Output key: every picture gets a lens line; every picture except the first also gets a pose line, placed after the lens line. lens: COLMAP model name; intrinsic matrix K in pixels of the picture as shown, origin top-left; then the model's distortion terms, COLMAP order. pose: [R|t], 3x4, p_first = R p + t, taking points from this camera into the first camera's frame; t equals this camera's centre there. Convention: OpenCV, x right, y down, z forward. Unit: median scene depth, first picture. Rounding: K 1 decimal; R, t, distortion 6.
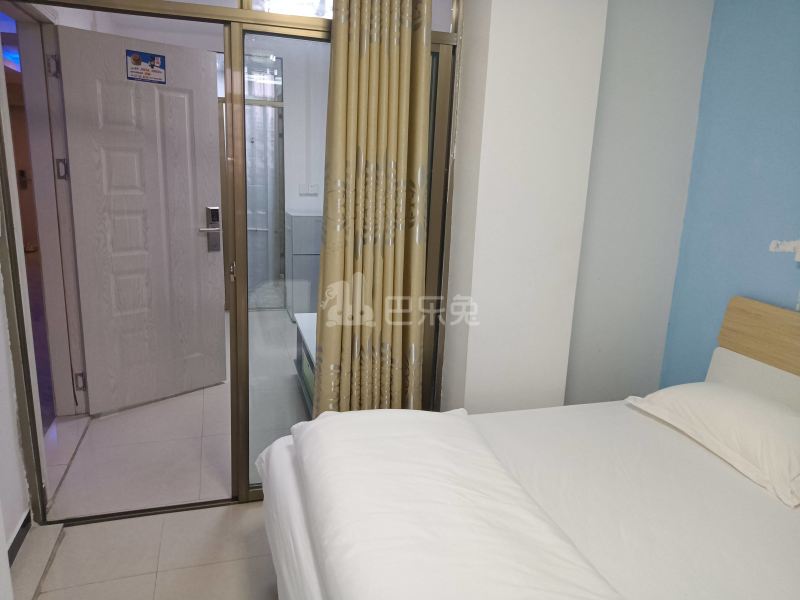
lens RADIAL K [[582.1, 0, 400.0], [0, 582.1, 300.0], [0, 0, 1]] dist [0.073126, -0.105019]
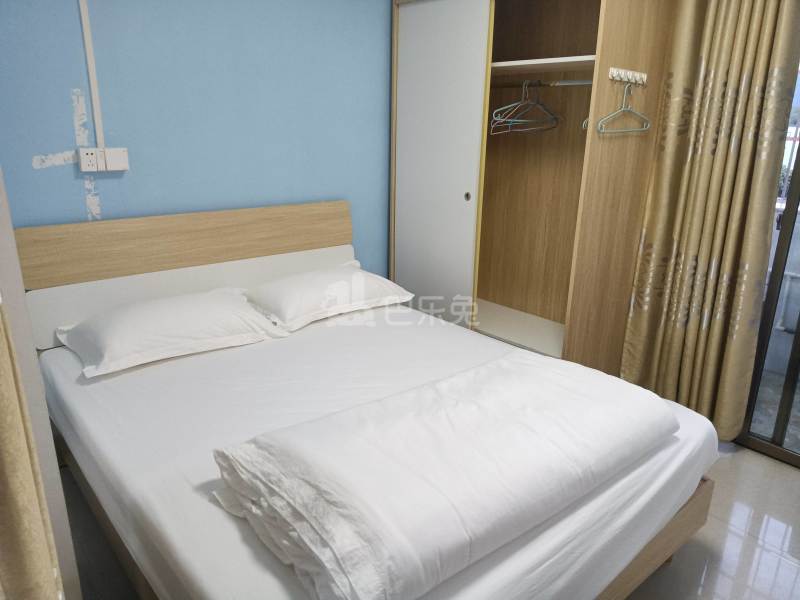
lens RADIAL K [[582.1, 0, 400.0], [0, 582.1, 300.0], [0, 0, 1]] dist [0.073126, -0.105019]
pose [[-0.398205, -0.317600, 0.860560, -0.440915], [0.170706, 0.896102, 0.409708, -0.181048], [-0.901273, 0.310051, -0.302616, 0.853243]]
